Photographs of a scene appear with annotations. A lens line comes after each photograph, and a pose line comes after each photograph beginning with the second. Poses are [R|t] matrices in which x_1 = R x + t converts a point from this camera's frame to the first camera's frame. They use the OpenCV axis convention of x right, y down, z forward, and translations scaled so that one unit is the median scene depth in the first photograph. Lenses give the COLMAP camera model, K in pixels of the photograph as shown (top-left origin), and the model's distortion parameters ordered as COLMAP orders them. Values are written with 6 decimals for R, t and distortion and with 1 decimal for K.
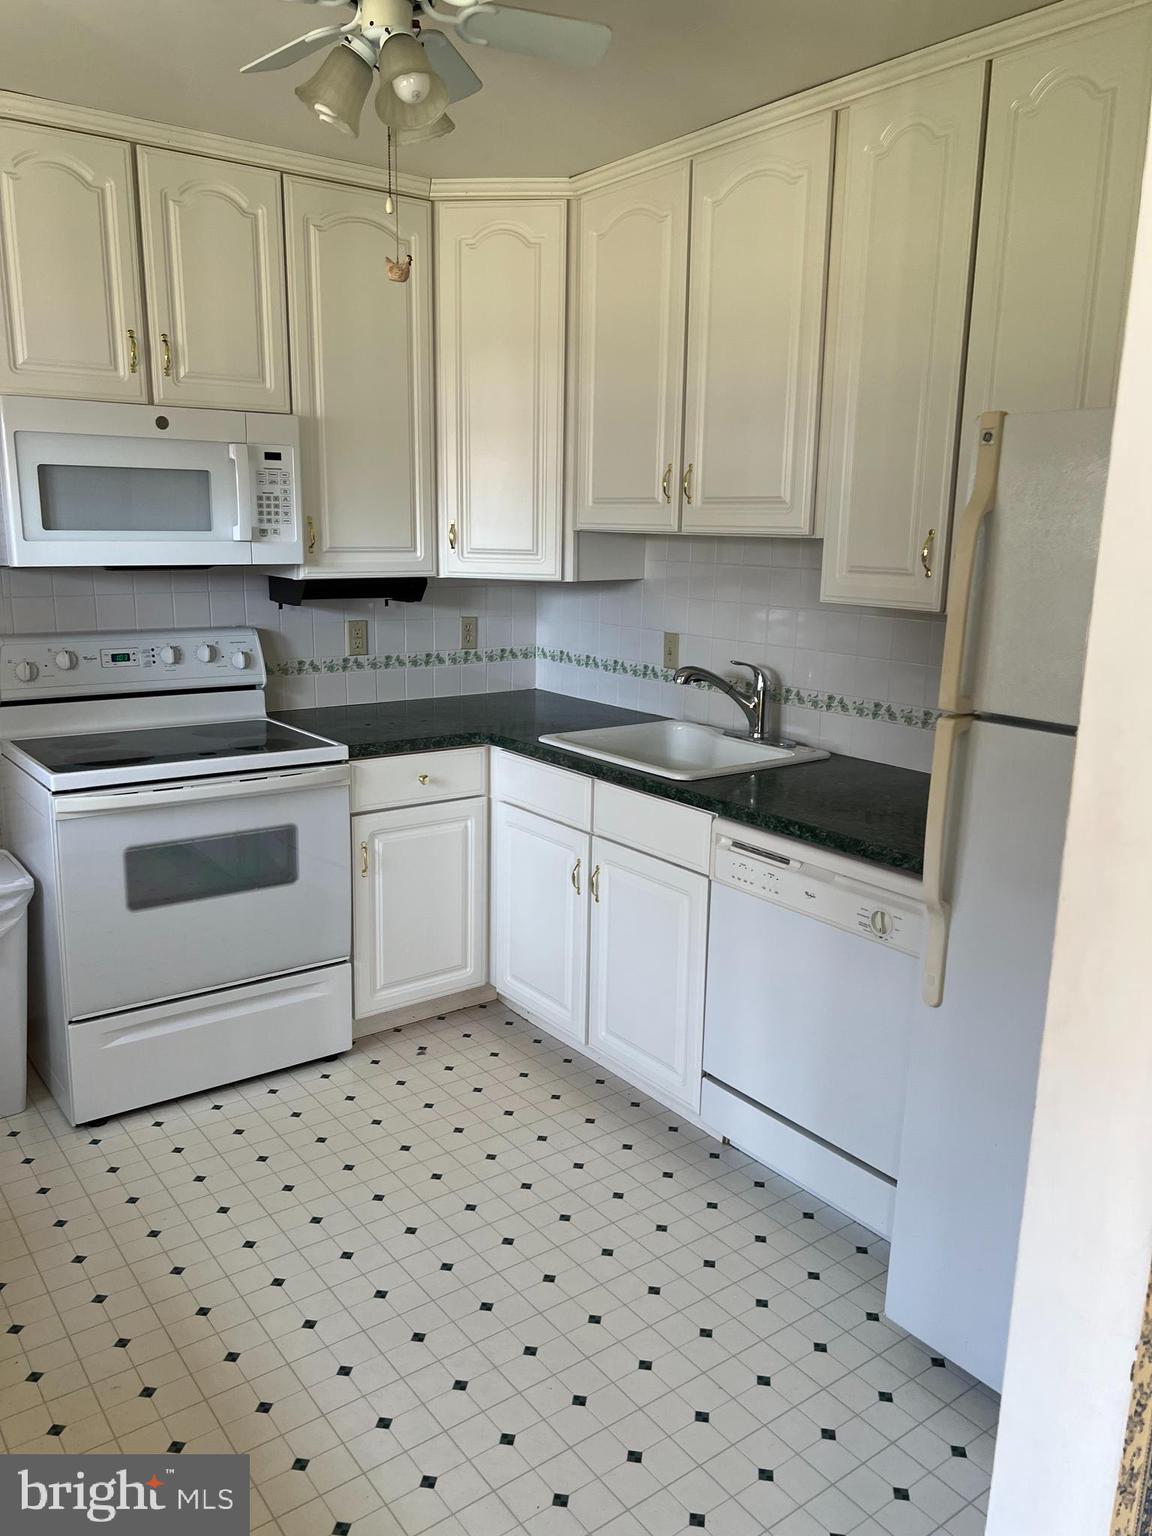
lens RADIAL K [[1144.2, 0, 576.0], [0, 1144.2, 768.0], [0, 0, 1]] dist [0.004962, 0.000049]
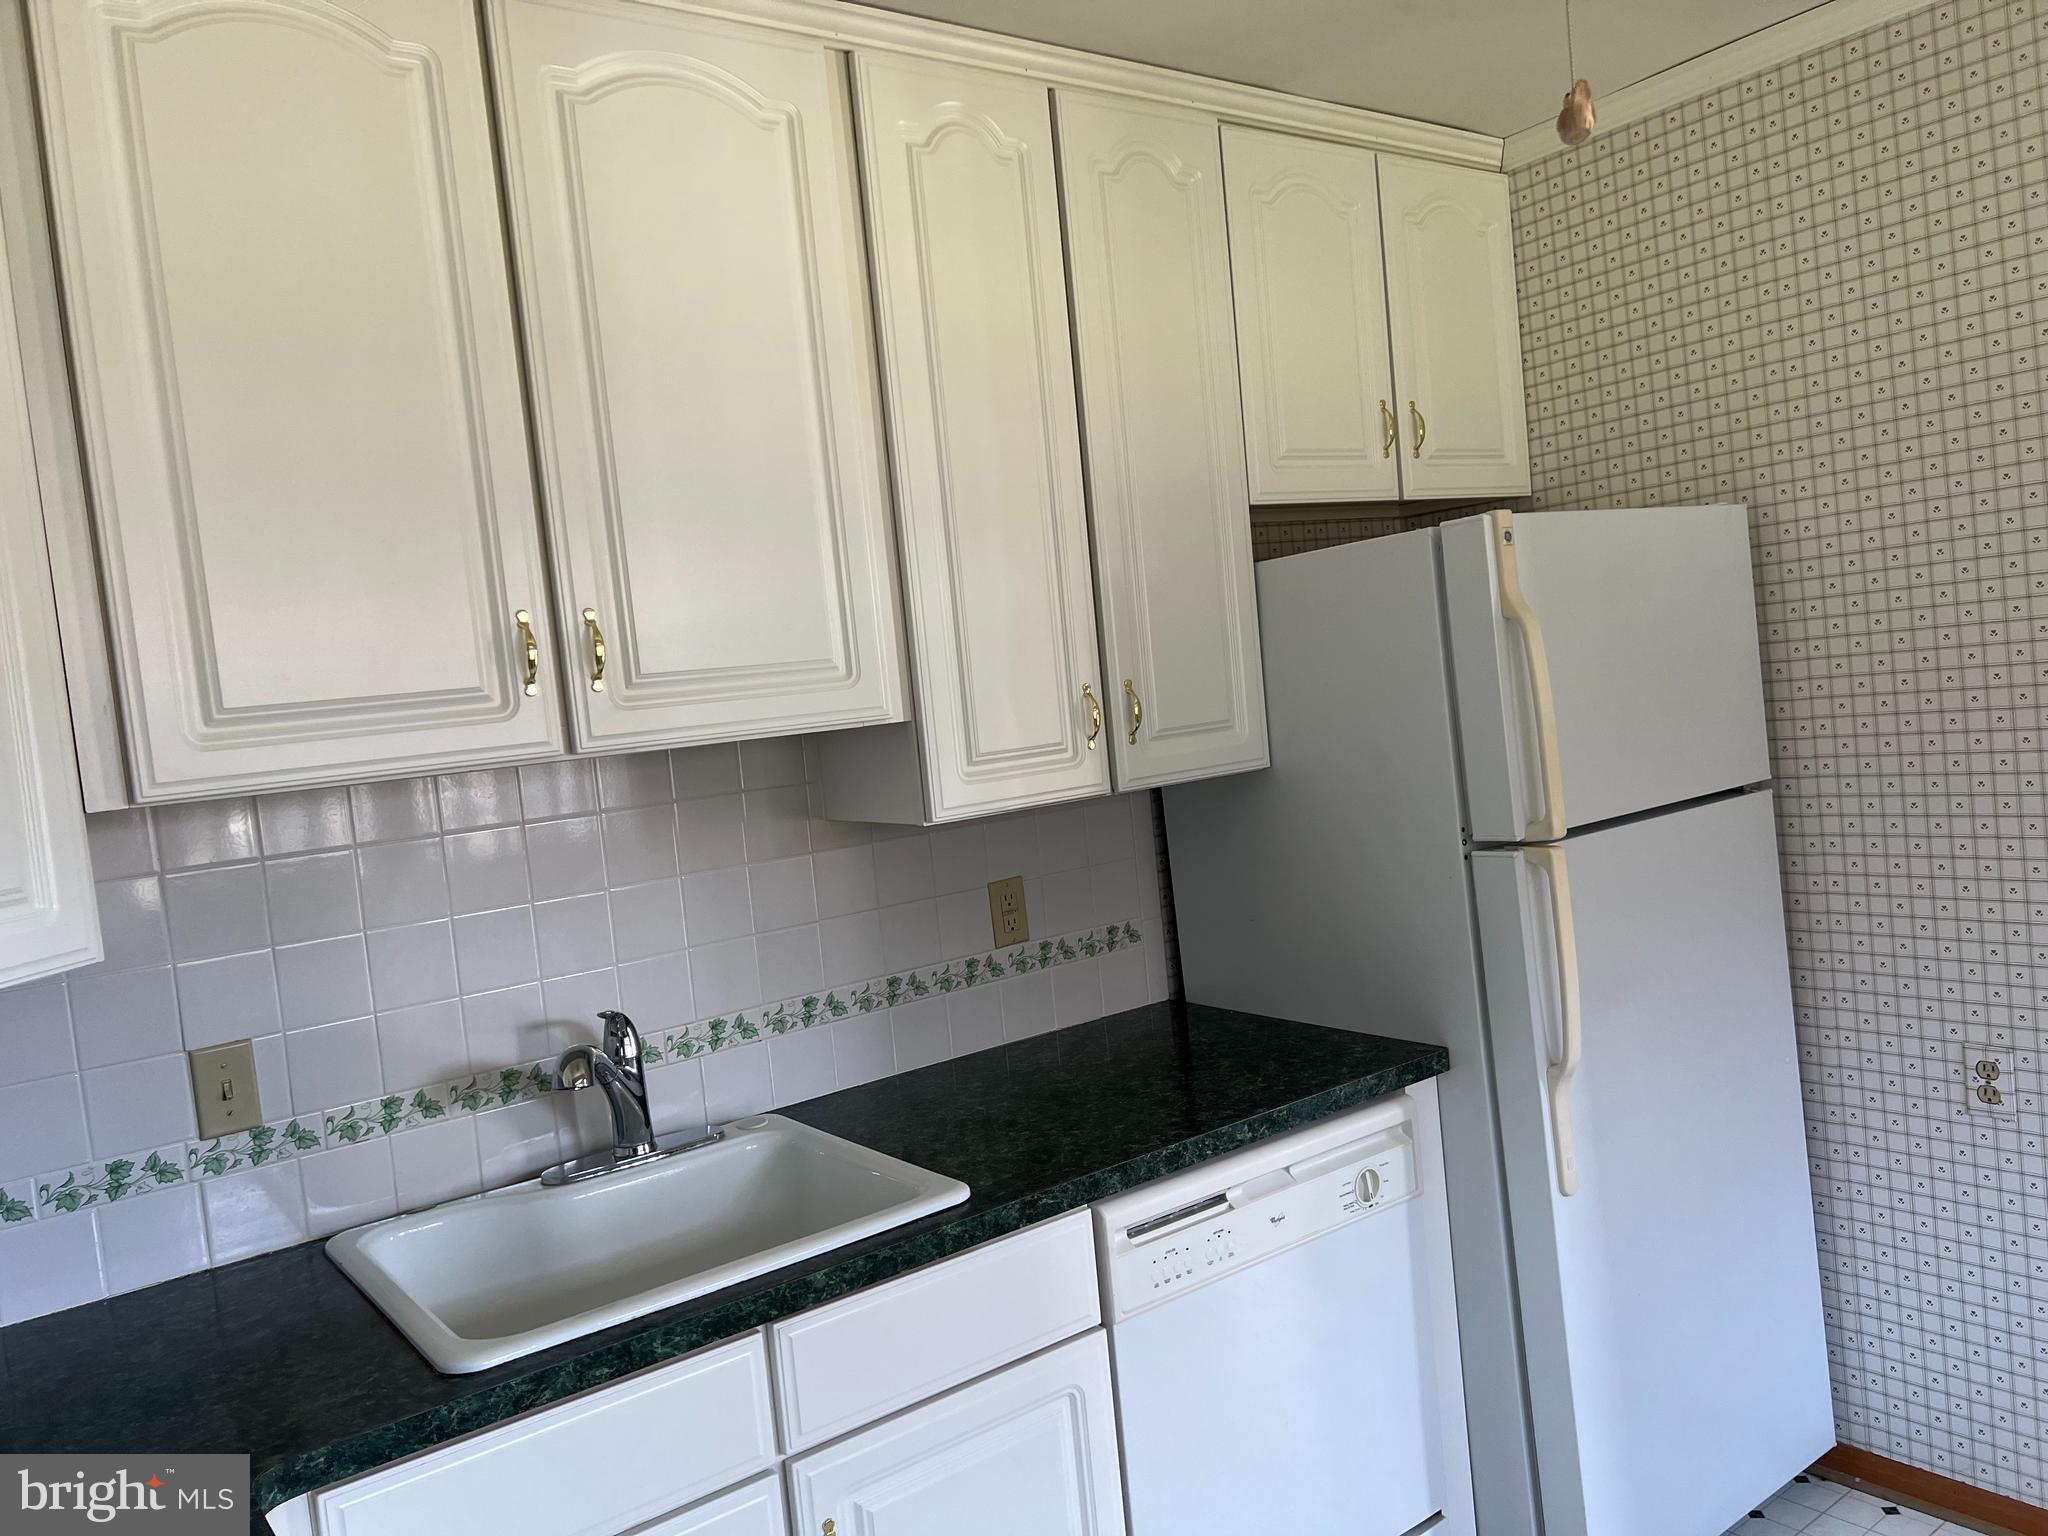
lens RADIAL K [[1525.6, 0, 1024.0], [0, 1525.6, 768.0], [0, 0, 1]] dist [0.004962, 0.000049]
pose [[0.006213, -0.083764, 0.996466, -0.562197], [0.306426, 0.948707, 0.077839, -0.214719], [-0.951874, 0.304860, 0.031562, 0.899263]]
